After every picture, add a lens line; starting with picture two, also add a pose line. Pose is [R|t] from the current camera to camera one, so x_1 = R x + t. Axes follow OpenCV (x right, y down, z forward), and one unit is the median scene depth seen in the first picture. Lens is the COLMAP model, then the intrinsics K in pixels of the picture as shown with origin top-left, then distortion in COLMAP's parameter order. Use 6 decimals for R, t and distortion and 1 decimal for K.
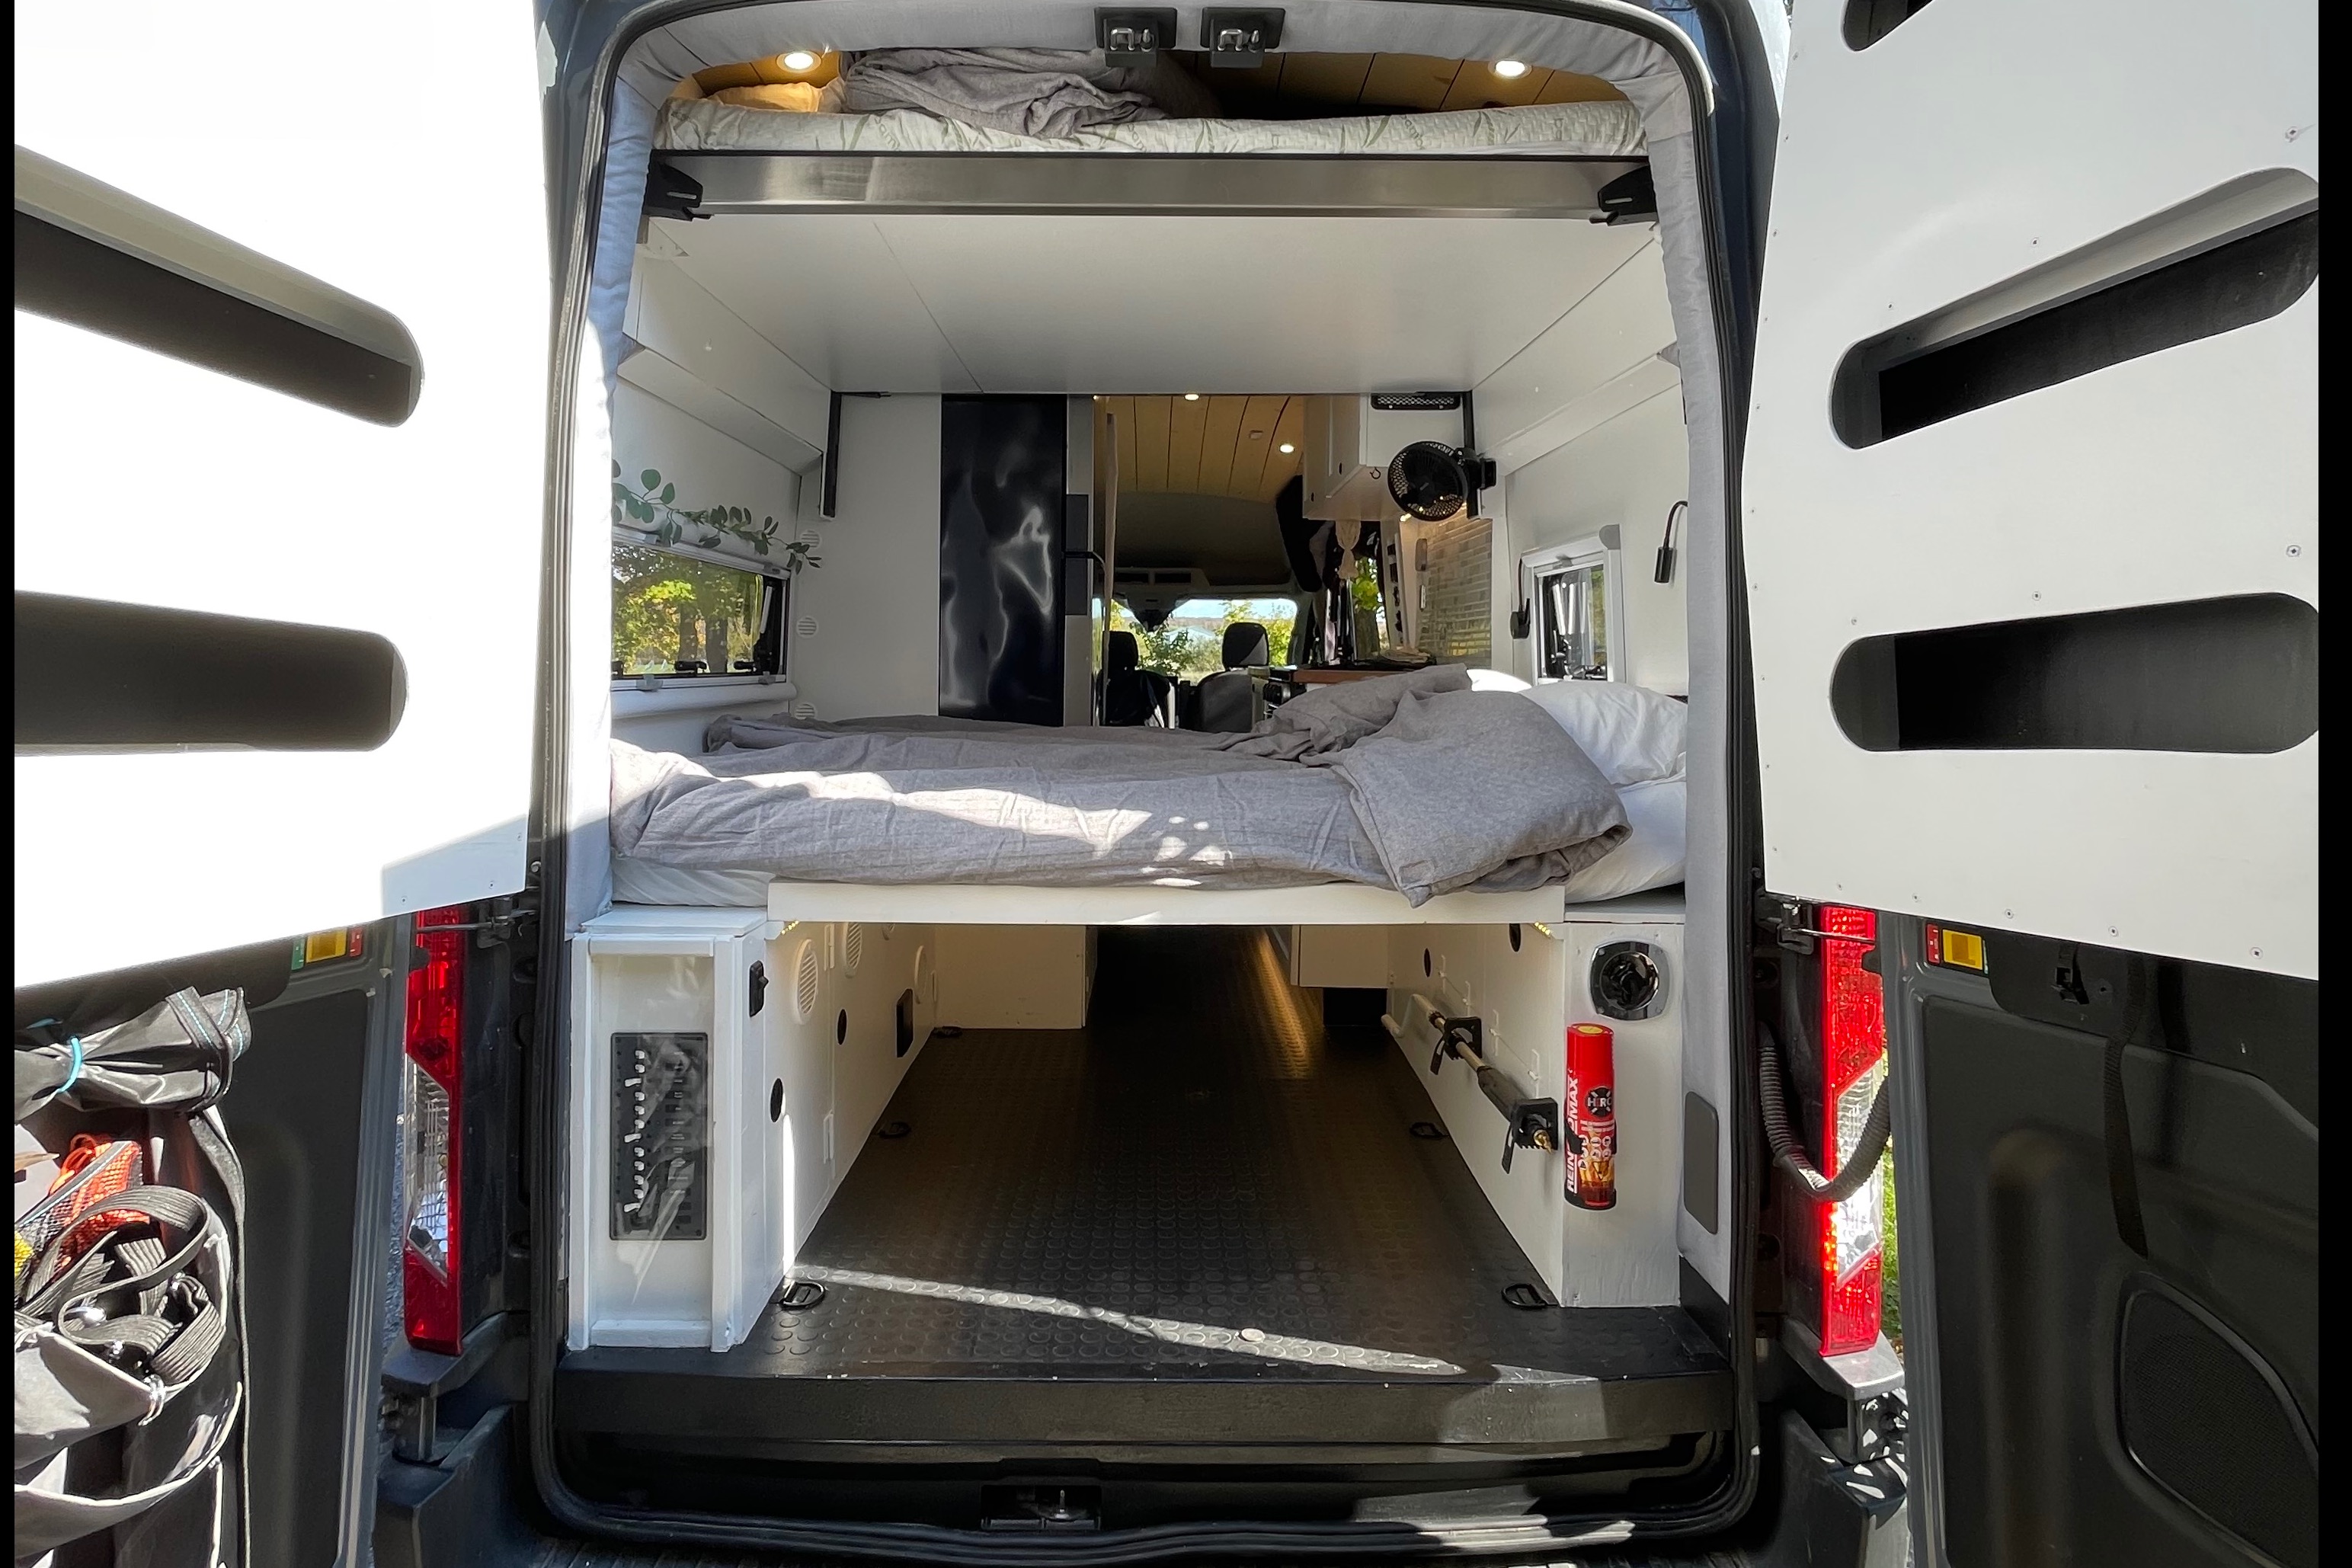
lens RADIAL K [[1179.8, 0, 1205.8], [0, 1179.8, 779.8], [0, 0, 1]] dist [0.000170, -0.000226]
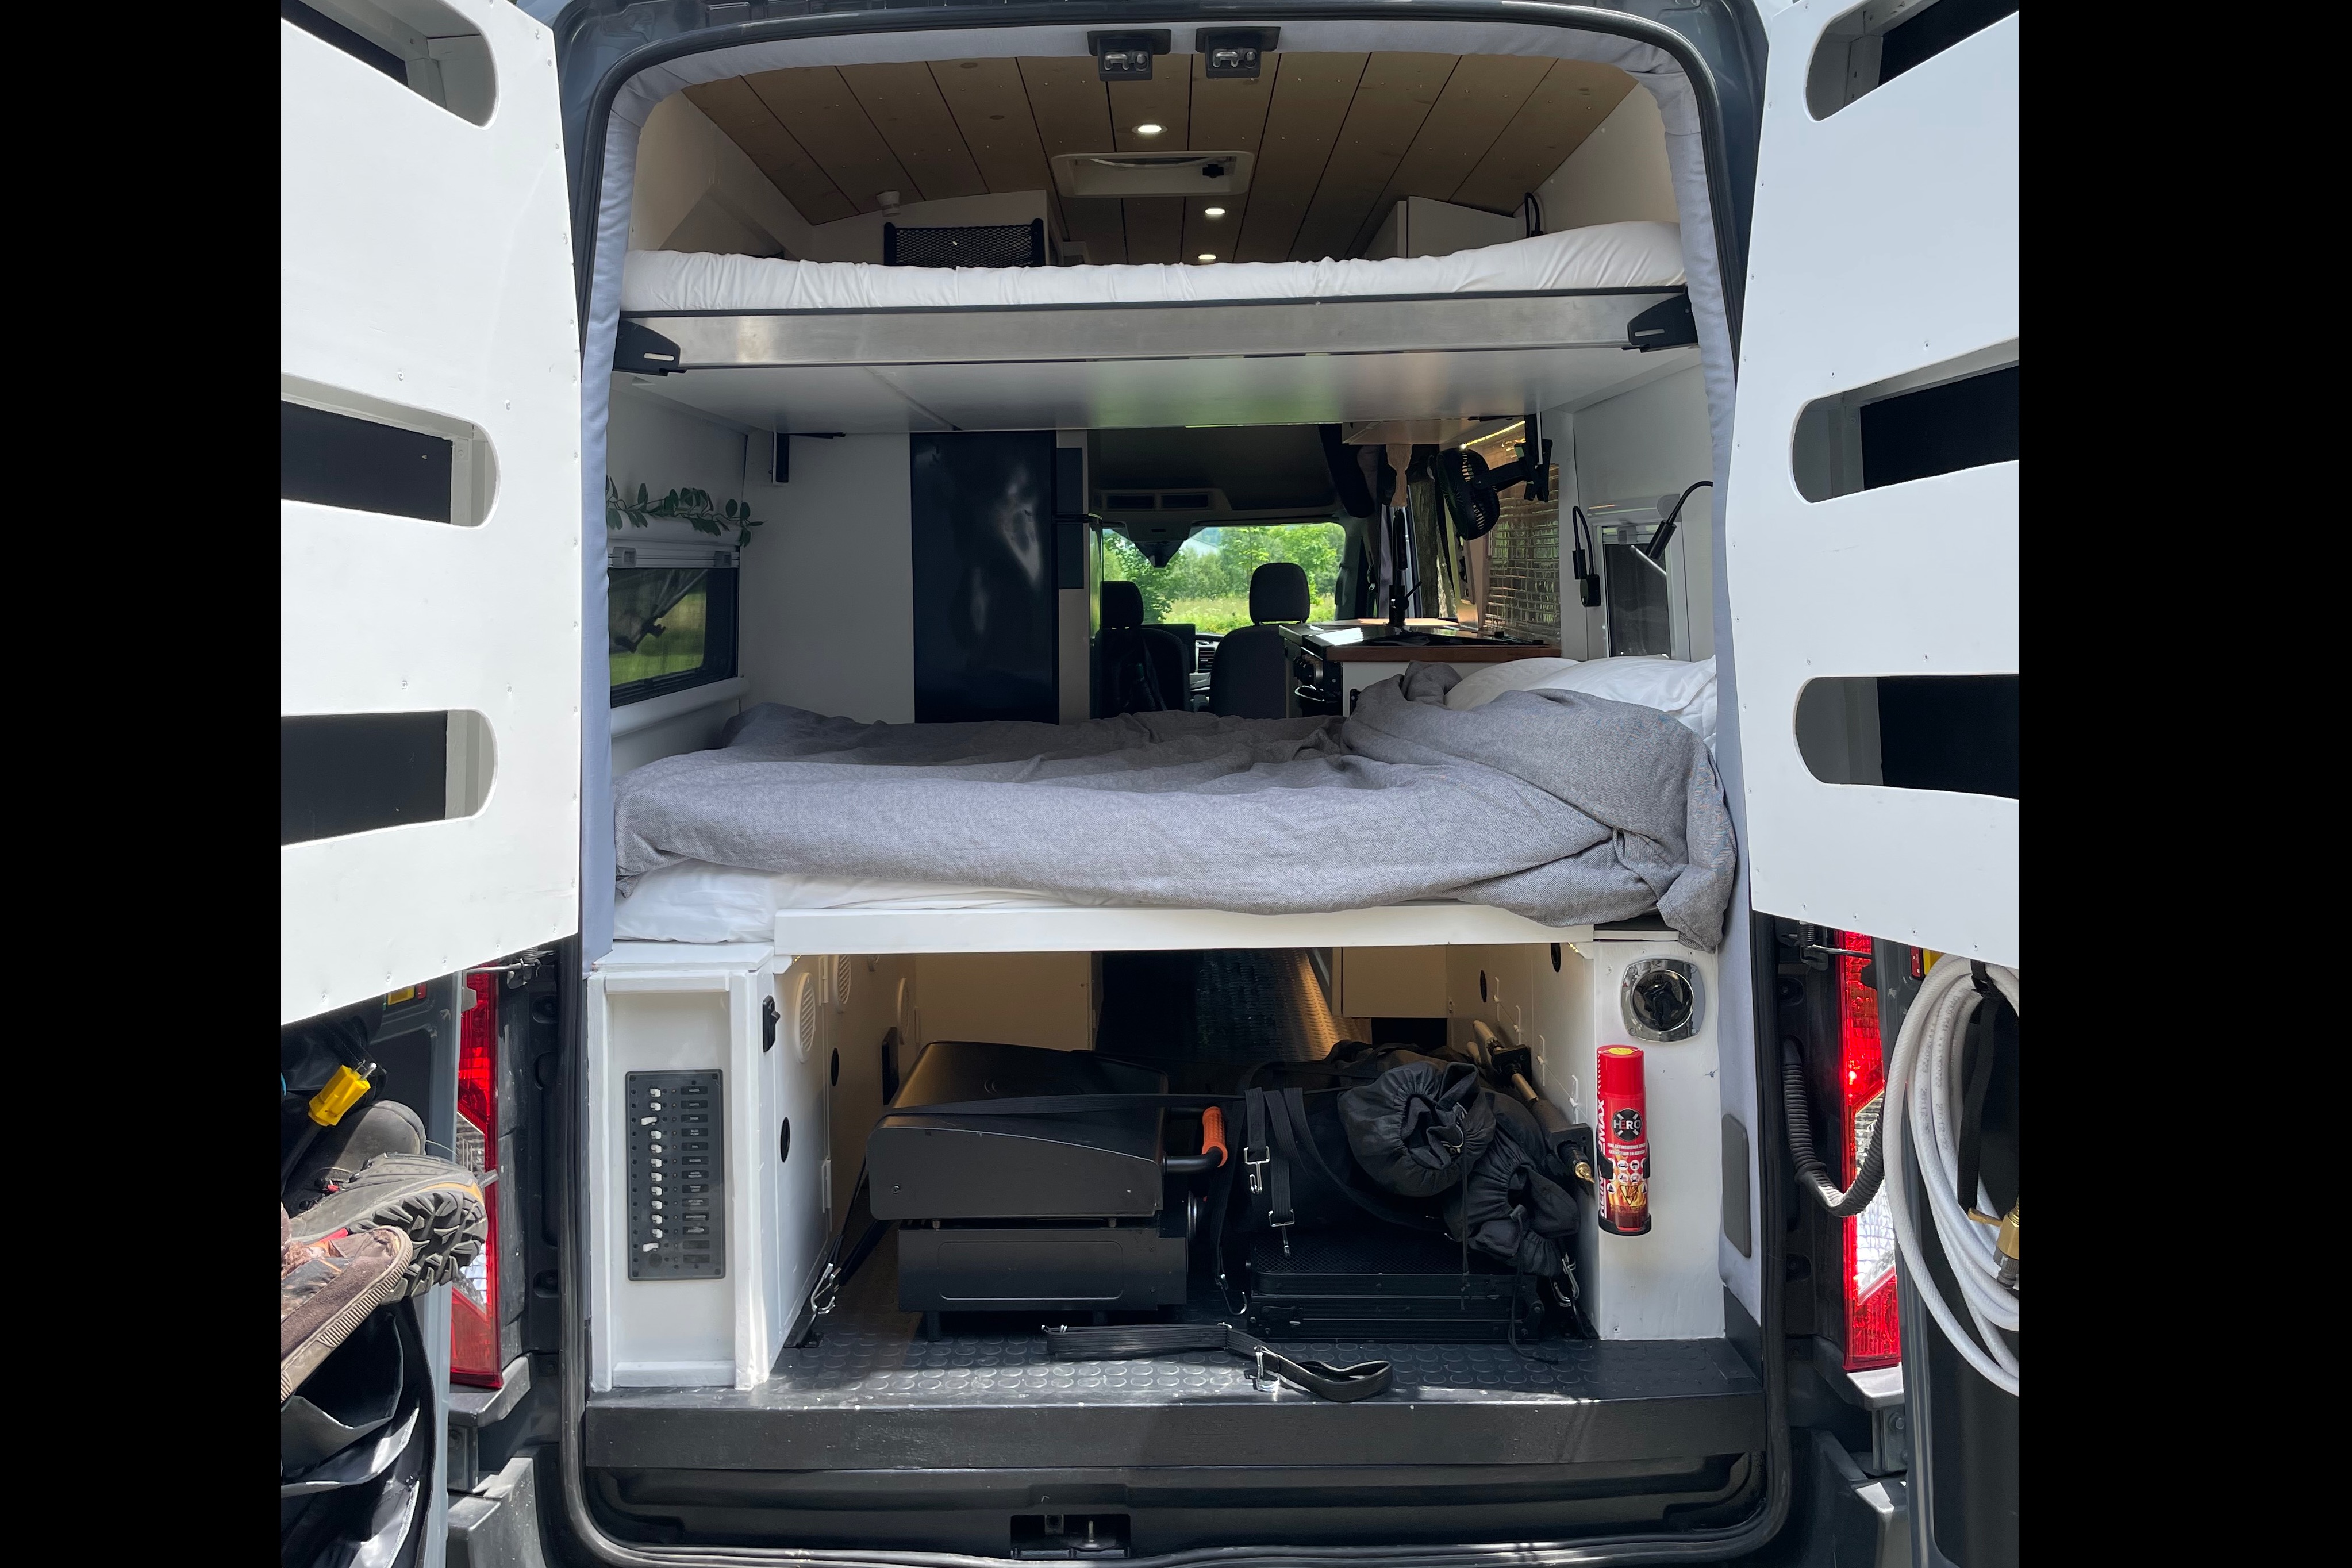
lens RADIAL K [[1629.0, 0, 1176.0], [0, 1629.0, 784.0], [0, 0, 1]] dist [0.057536, -0.000176]
pose [[0.999007, -0.022386, -0.038518, 0.014267], [0.023320, 0.999441, 0.023969, -0.042261], [0.037960, -0.024843, 0.998970, -0.304684]]
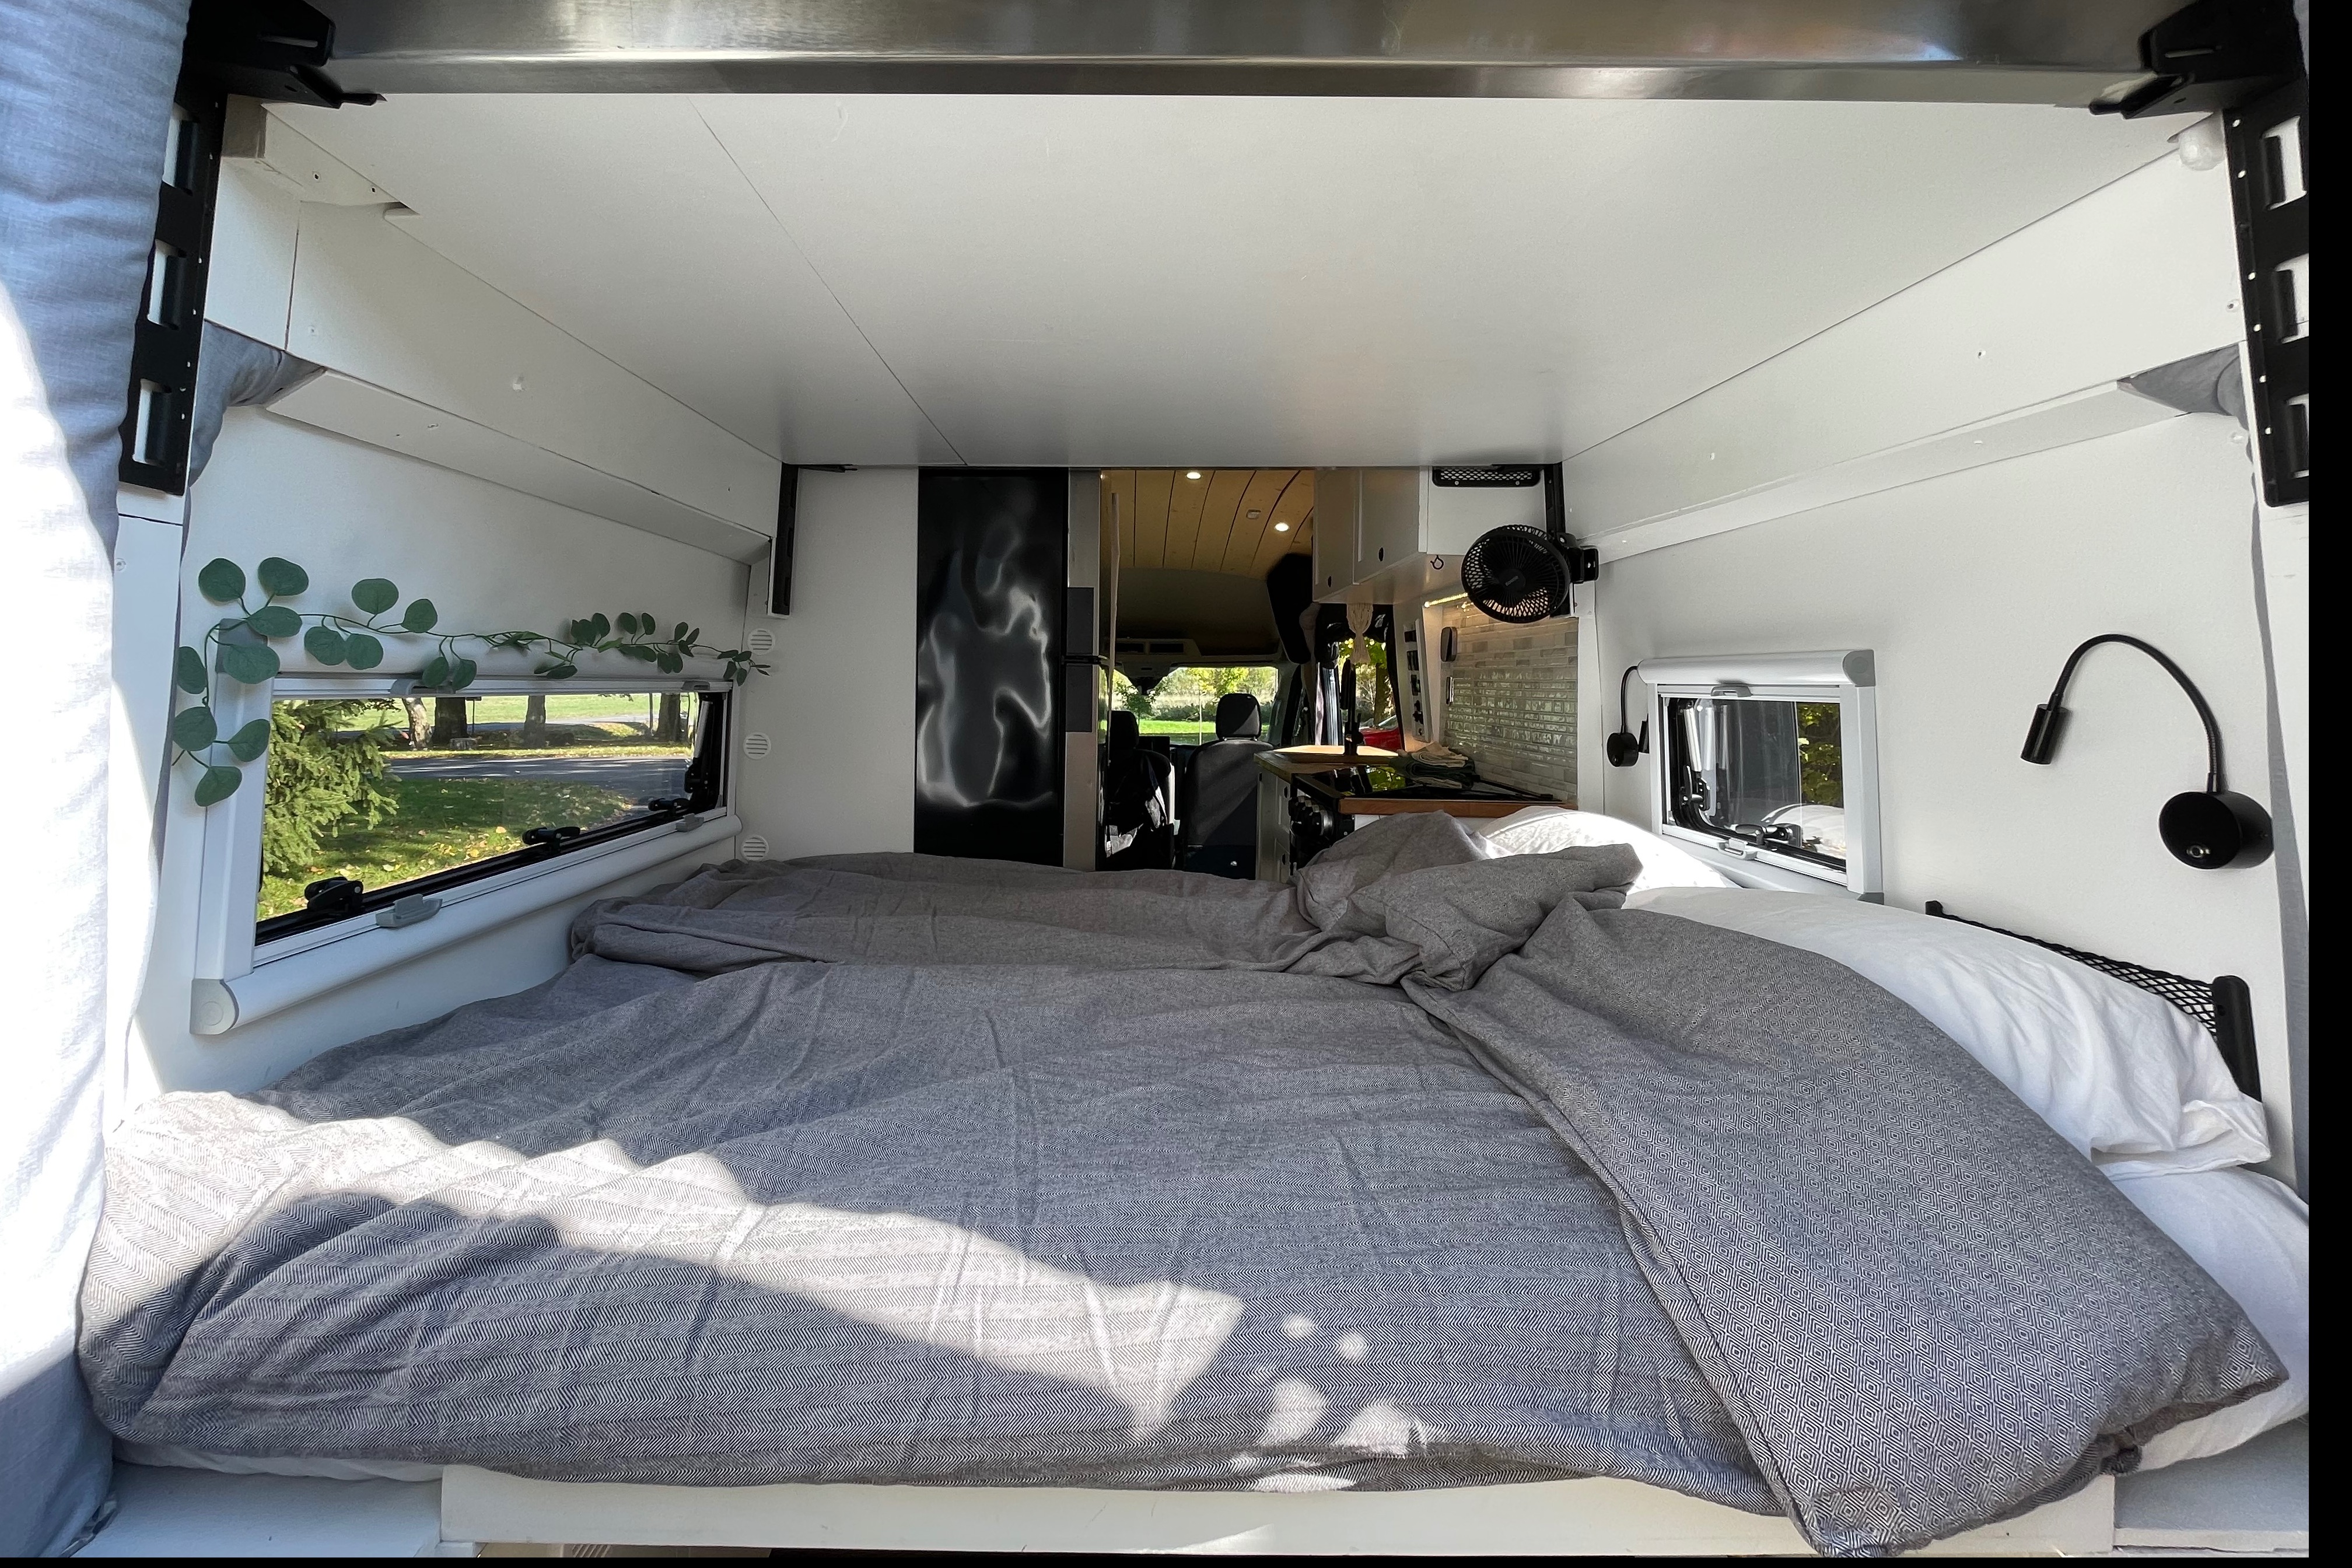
lens RADIAL K [[947.7, 0, 1176.0], [0, 947.7, 784.0], [0, 0, 1]] dist [-0.001535, -0.000375]
pose [[0.999997, 0.001220, -0.001904, -0.065632], [-0.001230, 0.999987, -0.004984, -0.165226], [0.001898, 0.004986, 0.999986, 0.548719]]
